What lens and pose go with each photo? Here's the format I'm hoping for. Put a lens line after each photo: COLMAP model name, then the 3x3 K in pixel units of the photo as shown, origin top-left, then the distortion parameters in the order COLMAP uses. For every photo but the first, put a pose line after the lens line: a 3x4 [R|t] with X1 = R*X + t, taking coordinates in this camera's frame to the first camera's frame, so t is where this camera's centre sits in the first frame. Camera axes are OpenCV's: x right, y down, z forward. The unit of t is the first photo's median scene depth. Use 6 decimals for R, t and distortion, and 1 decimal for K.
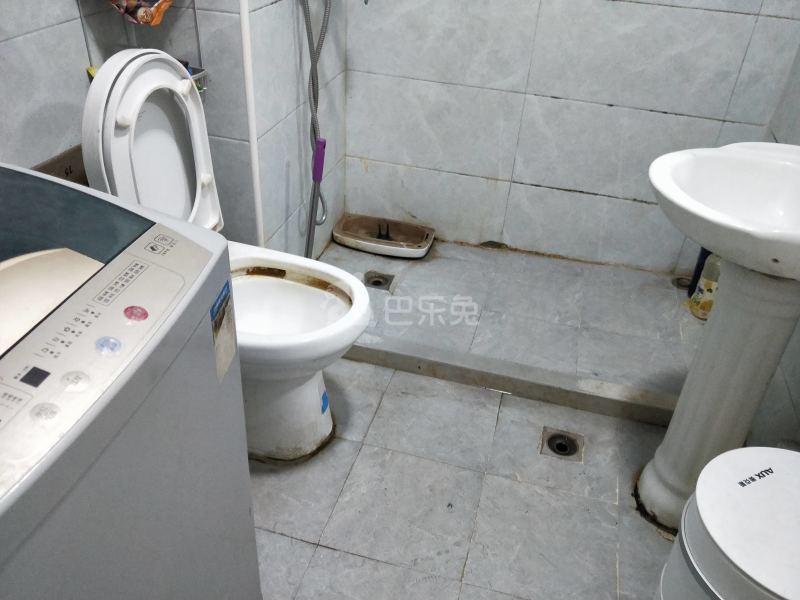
lens RADIAL K [[698.9, 0, 400.0], [0, 698.9, 300.0], [0, 0, 1]] dist [0.013573, -0.002460]
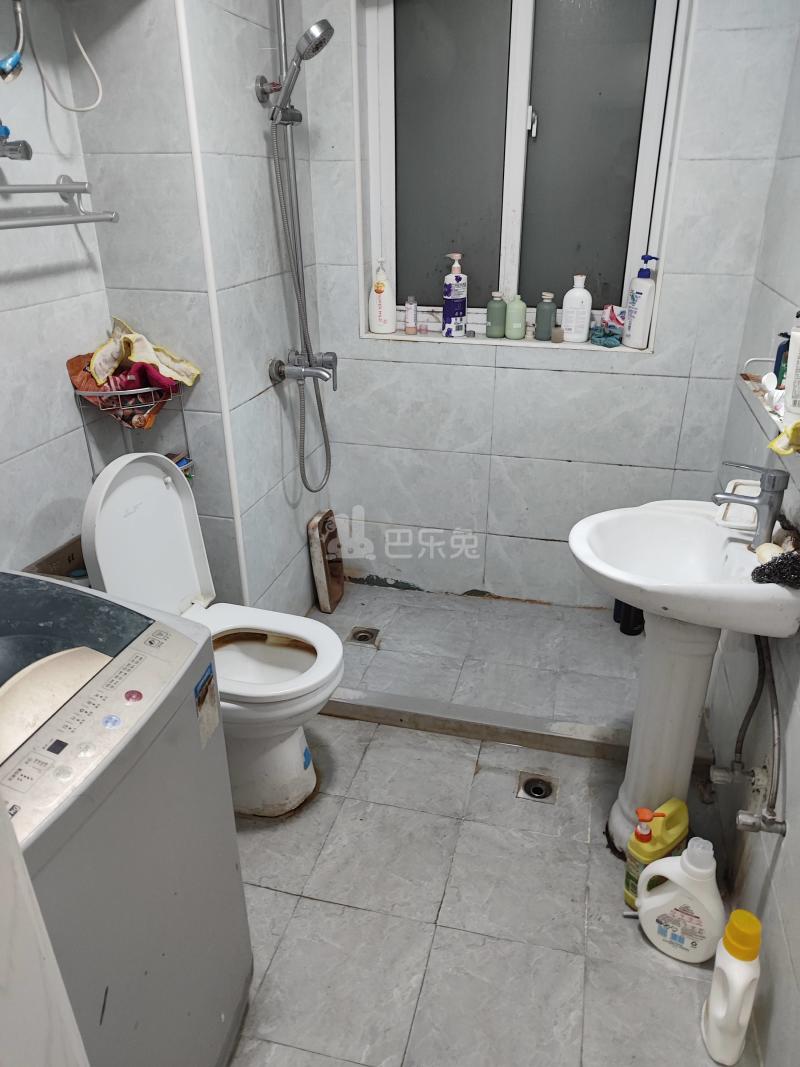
lens RADIAL K [[732.2, 0, 403.8], [0, 732.2, 533.4], [0, 0, 1]] dist [-0.003600, -0.001816]
pose [[0.998281, -0.058536, -0.002908, 0.058822], [0.057366, 0.986078, -0.156073, -0.008741], [0.012003, 0.155638, 0.987741, -0.142332]]
